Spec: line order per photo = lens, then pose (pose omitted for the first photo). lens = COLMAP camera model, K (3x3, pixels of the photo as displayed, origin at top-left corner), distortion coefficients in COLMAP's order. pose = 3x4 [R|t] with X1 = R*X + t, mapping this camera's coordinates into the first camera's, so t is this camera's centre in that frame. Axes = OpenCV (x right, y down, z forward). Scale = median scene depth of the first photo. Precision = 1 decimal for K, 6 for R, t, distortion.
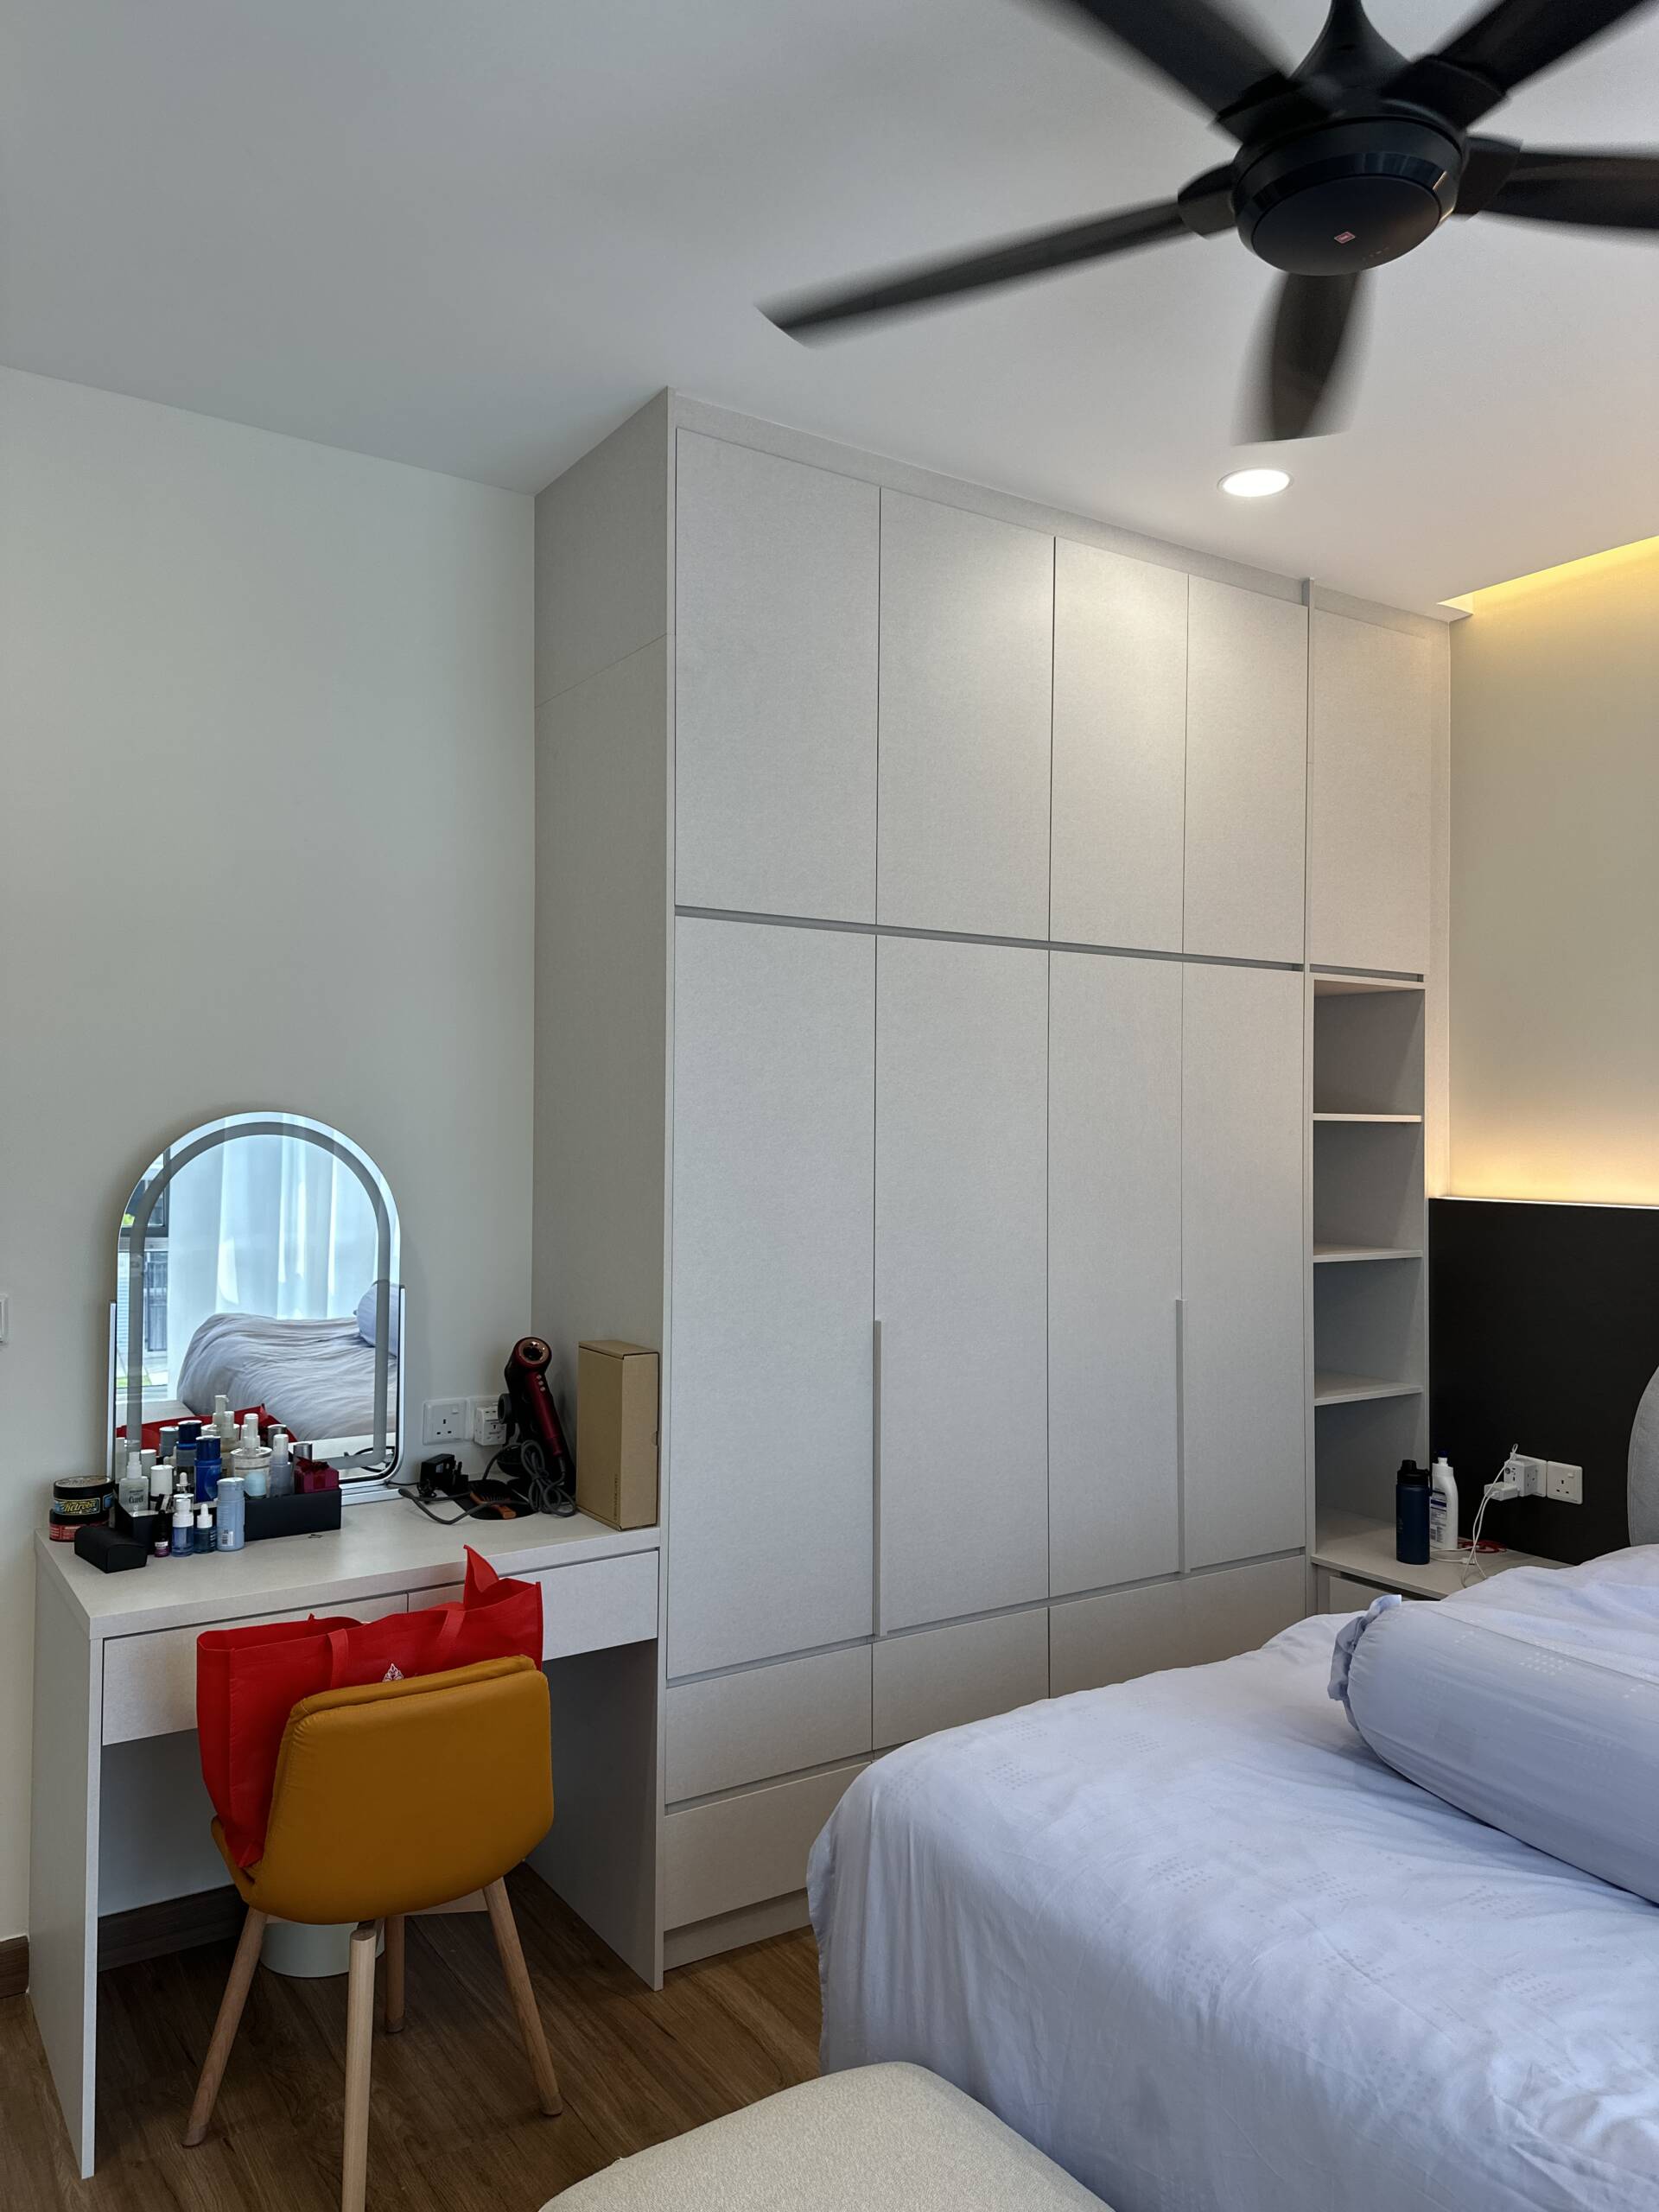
lens RADIAL K [[1559.9, 0, 826.1], [0, 1559.9, 1111.4], [0, 0, 1]] dist [0.034220, -0.030961]
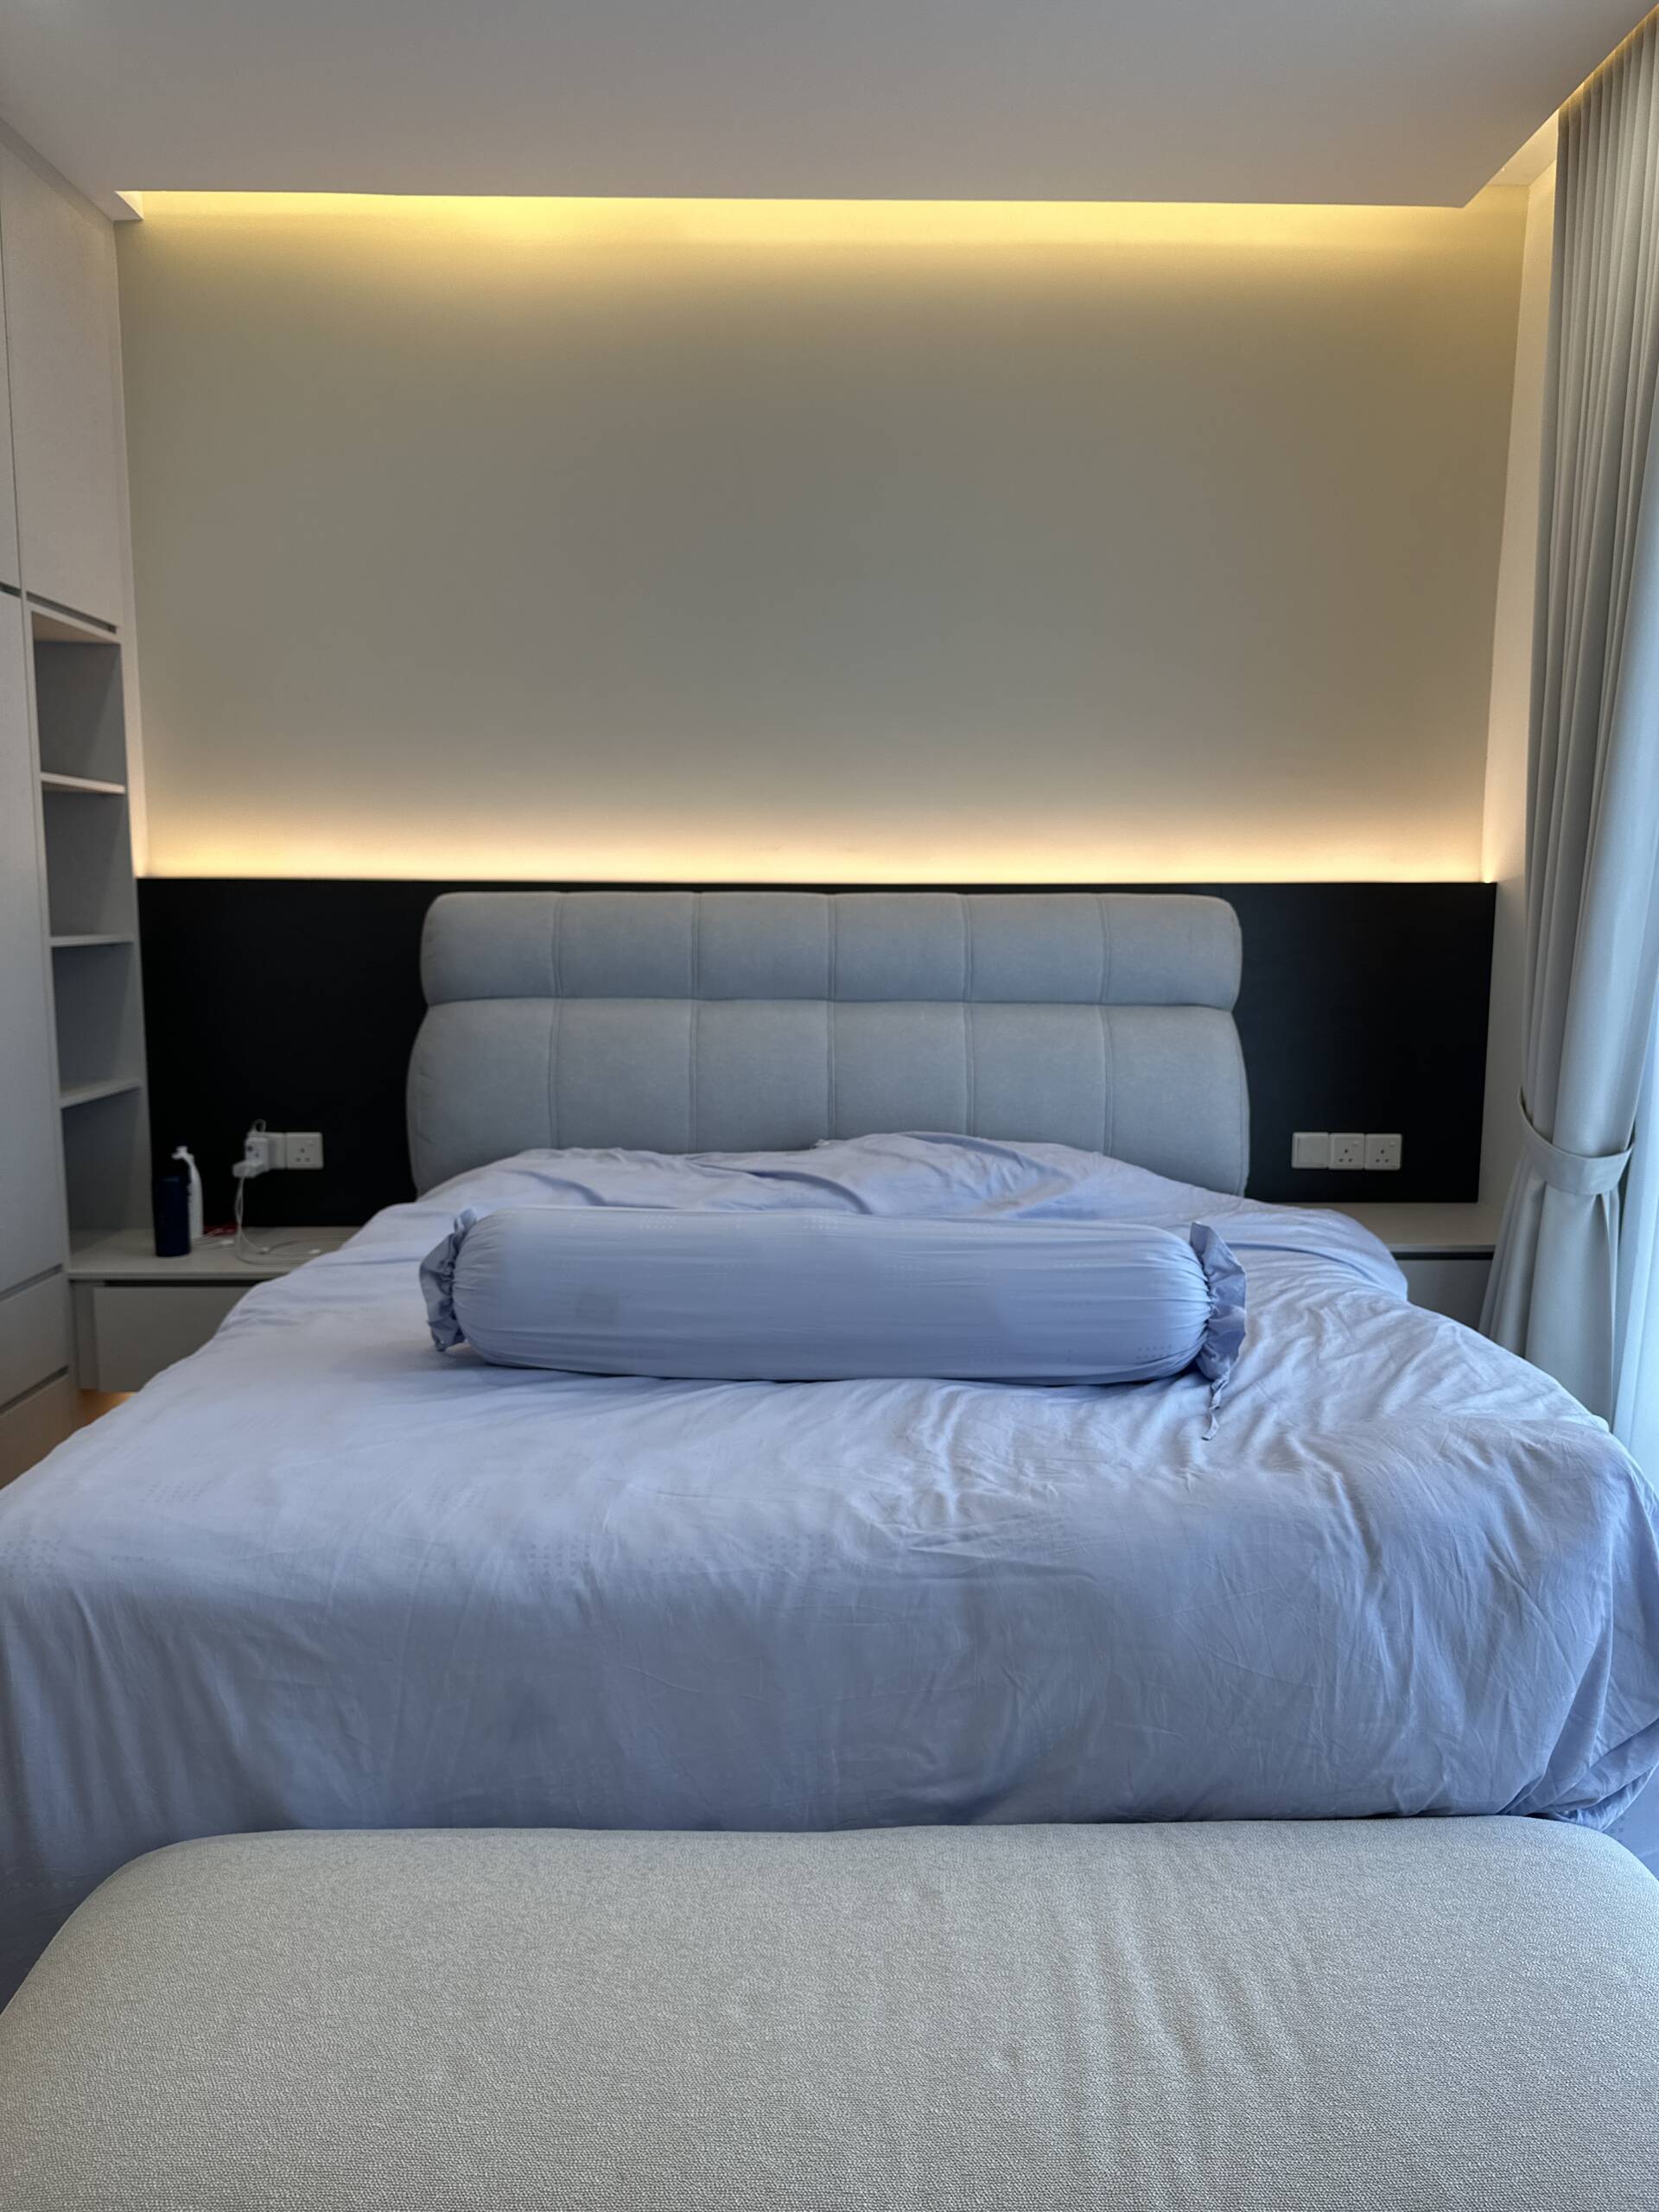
lens RADIAL K [[1528.7, 0, 833.1], [0, 1528.7, 1115.9], [0, 0, 1]] dist [0.147240, -0.275421]
pose [[0.549779, -0.120132, 0.826626, -0.280028], [-0.010496, 0.988533, 0.150643, 0.086232], [-0.835244, -0.091497, 0.542214, 0.241416]]
